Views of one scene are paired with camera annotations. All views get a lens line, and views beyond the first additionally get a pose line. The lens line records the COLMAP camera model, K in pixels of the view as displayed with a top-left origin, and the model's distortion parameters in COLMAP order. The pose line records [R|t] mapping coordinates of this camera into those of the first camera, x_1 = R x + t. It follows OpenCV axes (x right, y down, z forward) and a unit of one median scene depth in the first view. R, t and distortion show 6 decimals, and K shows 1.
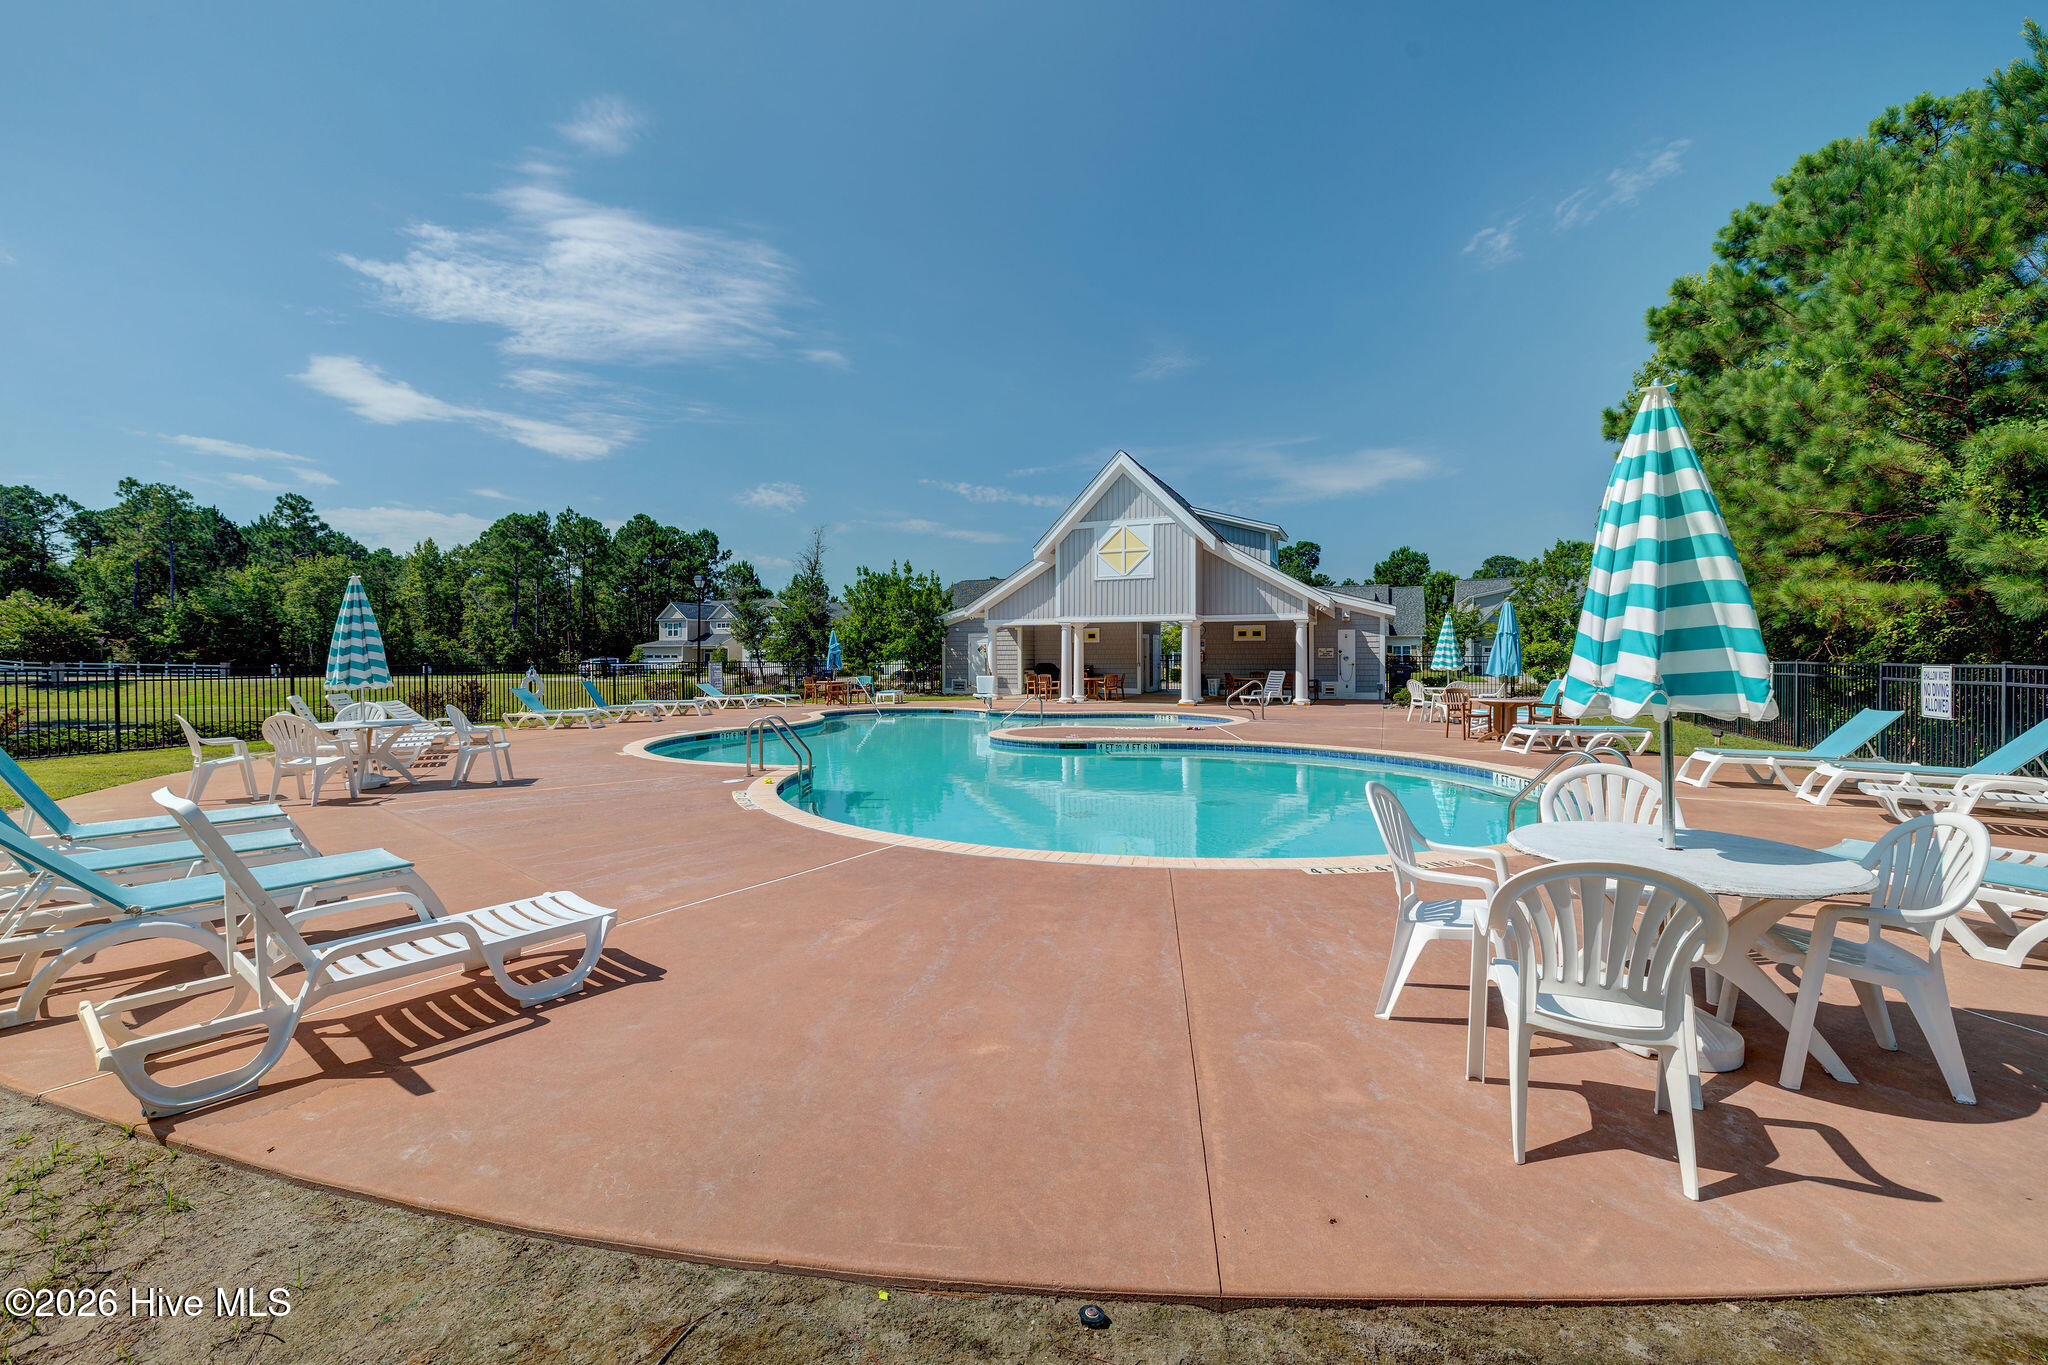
lens RADIAL K [[873.7, 0, 1024.0], [0, 873.7, 682.5], [0, 0, 1]] dist [0.008645, -0.000163]
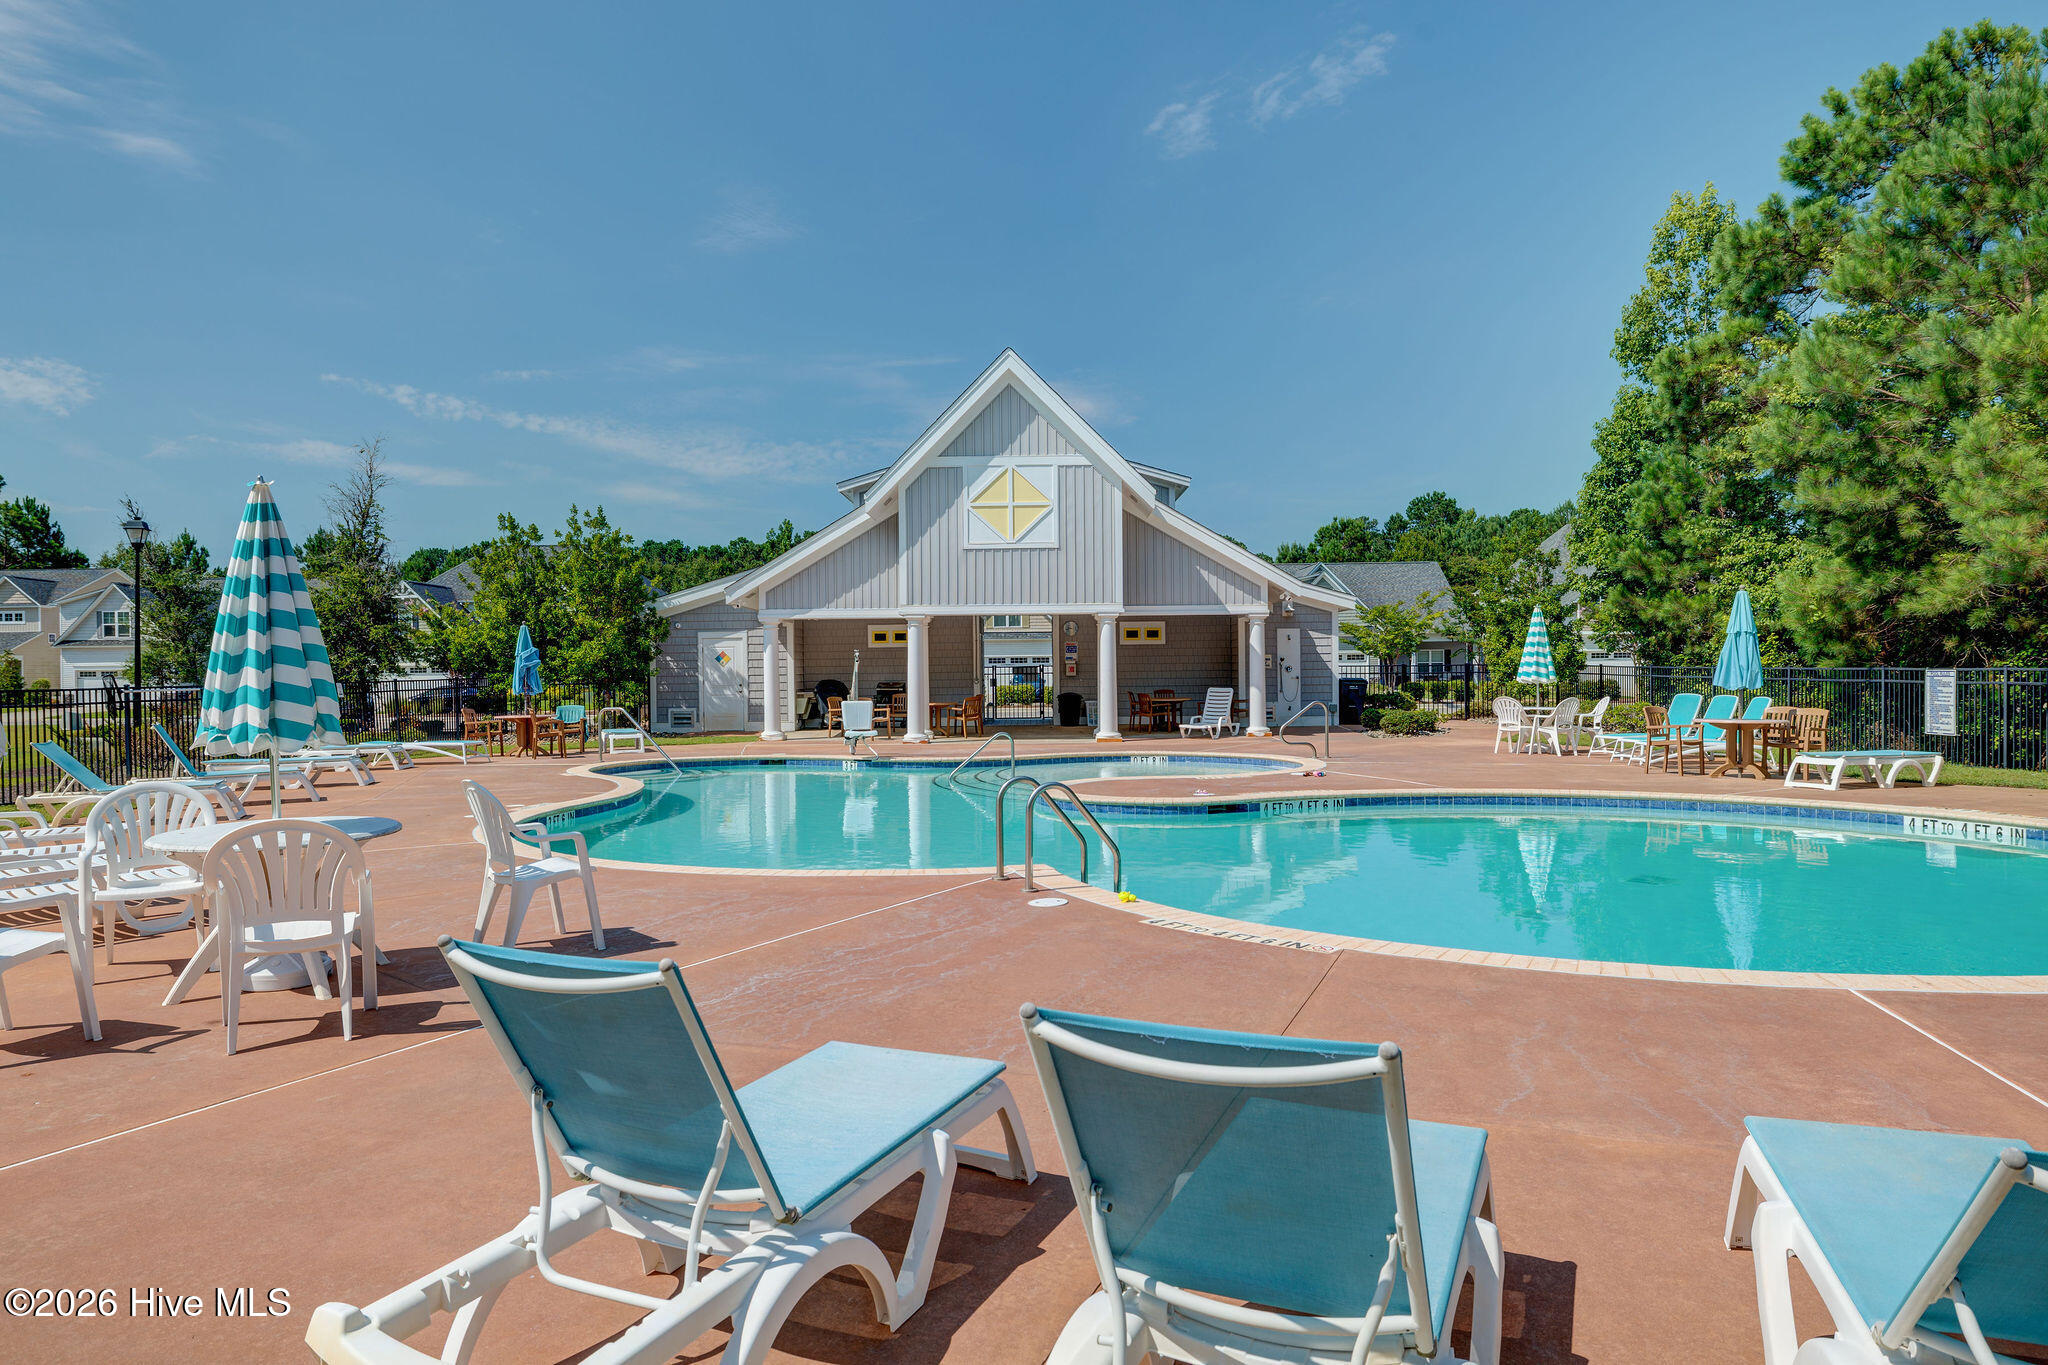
lens RADIAL K [[1314.1, 0, 1024.0], [0, 1314.1, 682.5], [0, 0, 1]] dist [0.000926, -0.005025]
pose [[0.928729, -0.009410, 0.370639, -0.198946], [0.017221, 0.999694, -0.017769, -0.001544], [-0.370359, 0.022885, 0.928607, 0.083484]]
